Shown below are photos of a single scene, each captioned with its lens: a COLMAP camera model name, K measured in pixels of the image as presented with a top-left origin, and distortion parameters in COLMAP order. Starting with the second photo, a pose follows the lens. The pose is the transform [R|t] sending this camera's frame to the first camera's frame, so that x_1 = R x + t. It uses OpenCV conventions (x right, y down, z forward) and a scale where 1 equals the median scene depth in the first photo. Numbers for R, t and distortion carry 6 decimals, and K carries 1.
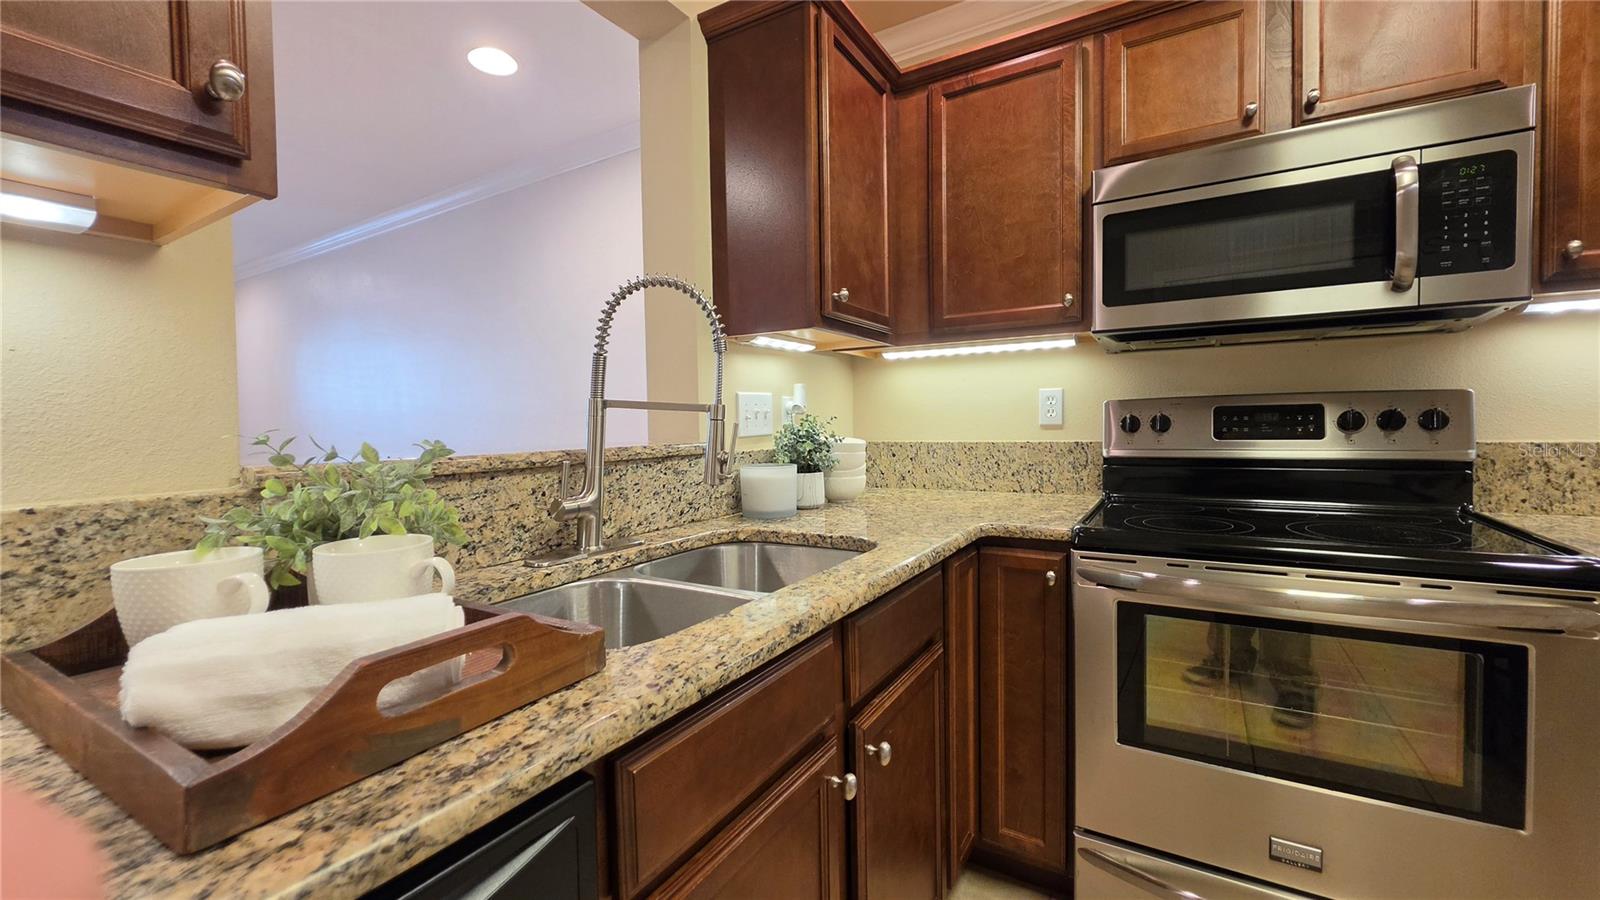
lens RADIAL K [[643.4, 0, 794.5], [0, 643.4, 440.2], [0, 0, 1]] dist [-0.003236, -0.000715]
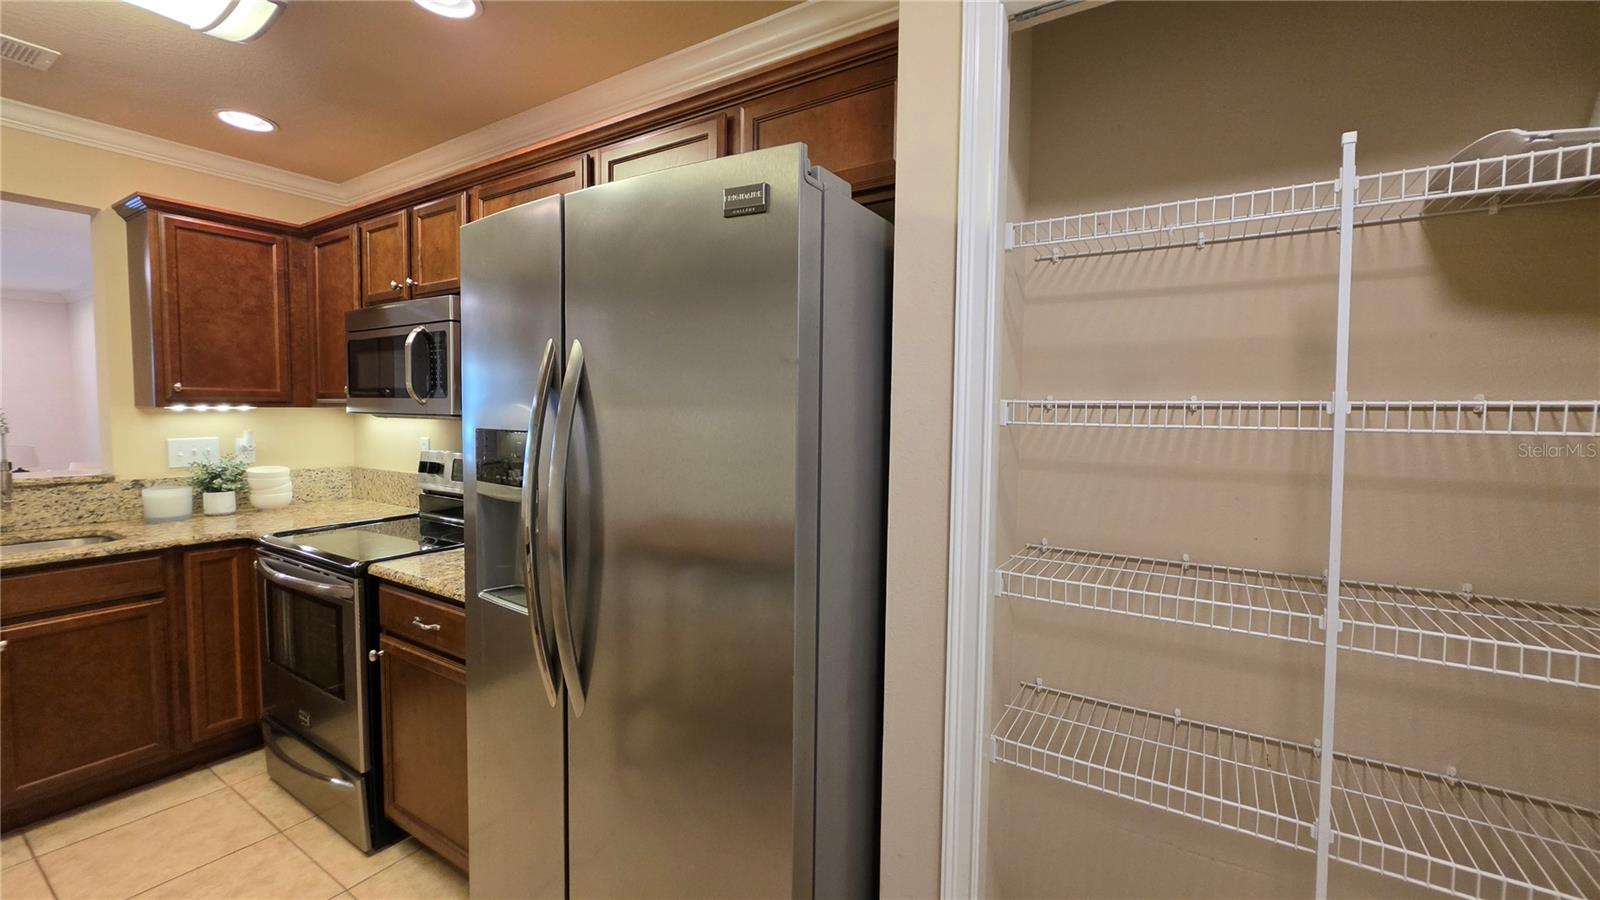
lens RADIAL K [[652.9, 0, 792.0], [0, 652.9, 448.1], [0, 0, 1]] dist [-0.004135, -0.000249]
pose [[0.999358, 0.028757, -0.021369, 1.770550], [-0.028058, 0.999084, 0.032317, -0.178687], [0.022278, -0.031697, 0.999249, -0.649678]]
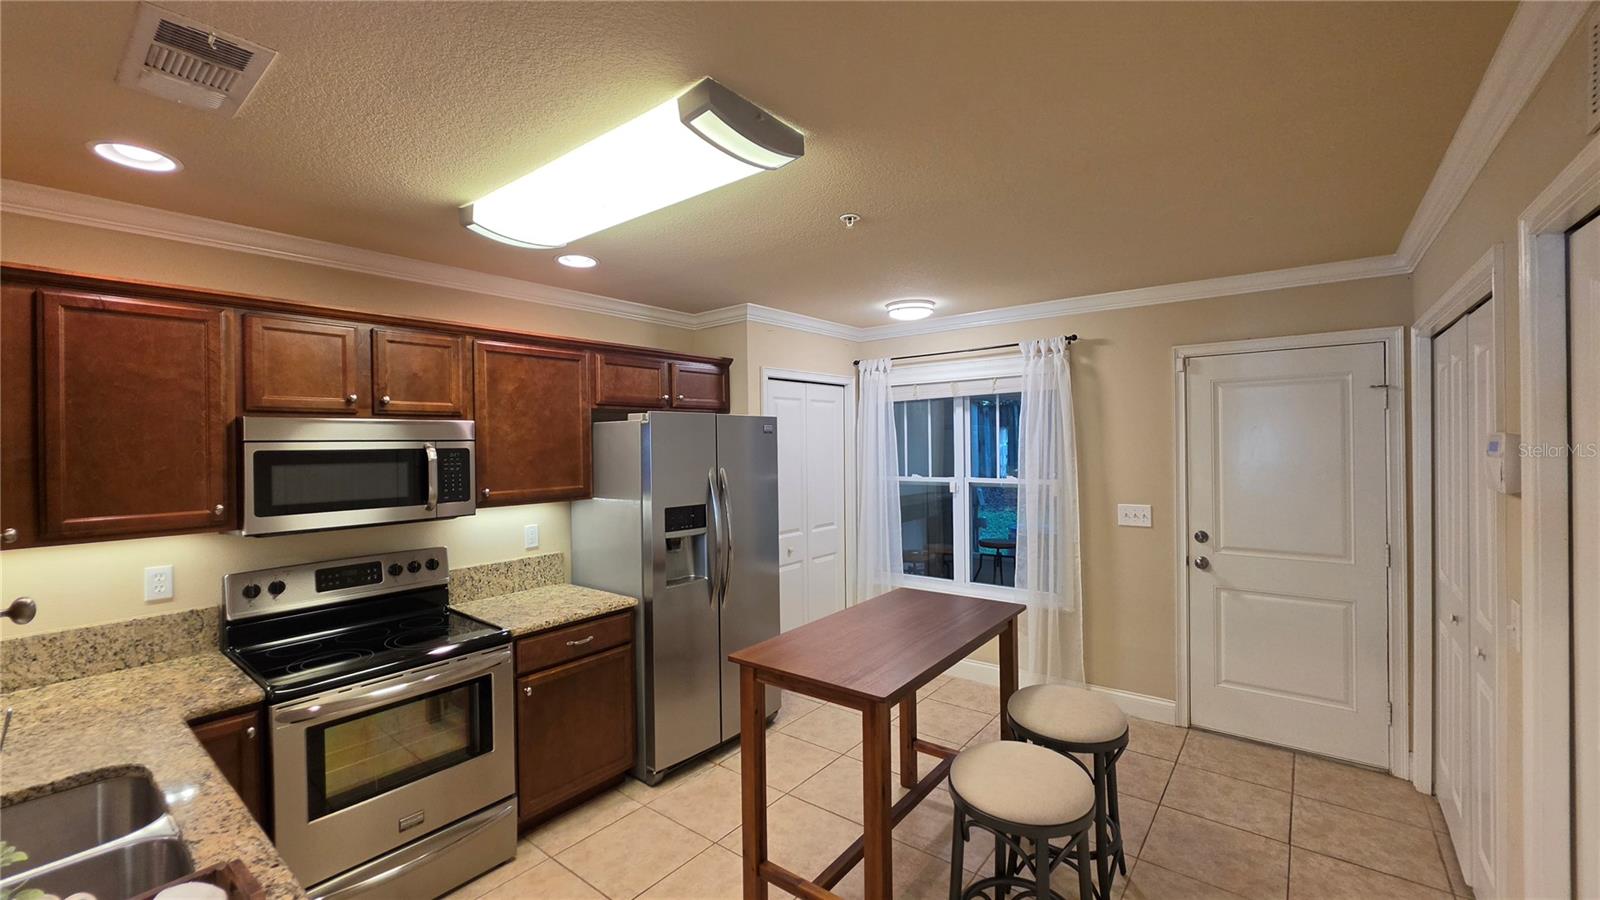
lens RADIAL K [[643.4, 0, 791.5], [0, 643.4, 447.5], [0, 0, 1]] dist [-0.003236, -0.000715]
pose [[0.125373, 0.005086, 0.992097, -0.794234], [0.042158, 0.999056, -0.010449, -0.321216], [-0.991214, 0.043135, 0.125040, -0.328221]]
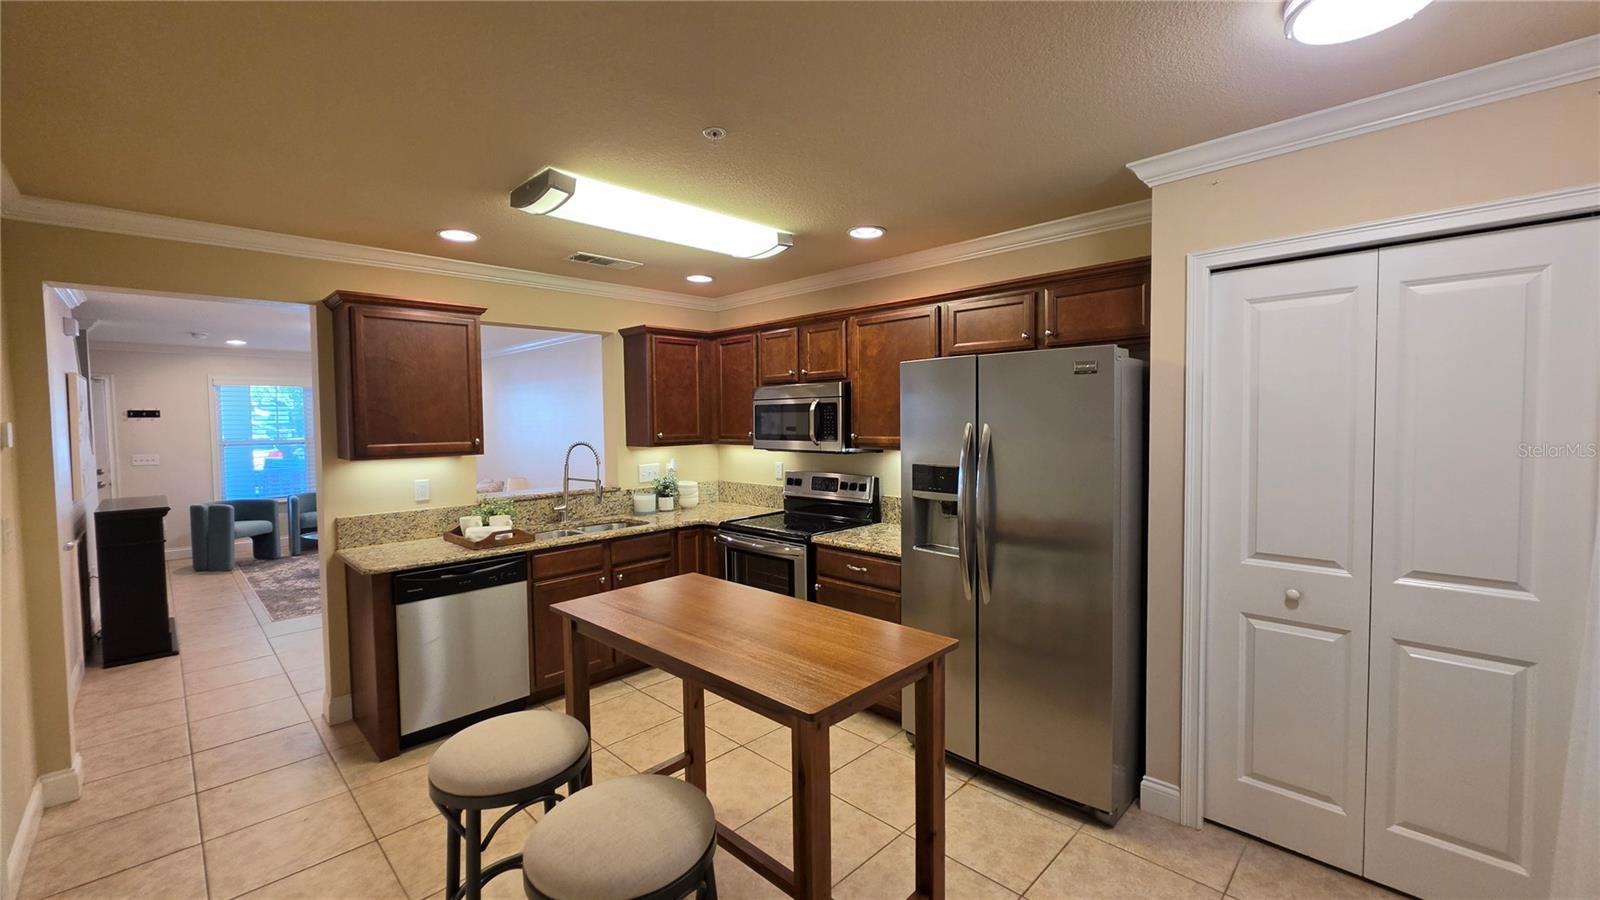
lens RADIAL K [[643.4, 0, 792.7], [0, 643.4, 449.1], [0, 0, 1]] dist [-0.003236, -0.000715]
pose [[0.971695, 0.014016, -0.235823, 1.368527], [-0.008719, 0.999686, 0.023488, -0.251380], [0.236078, -0.020767, 0.971512, -1.663908]]
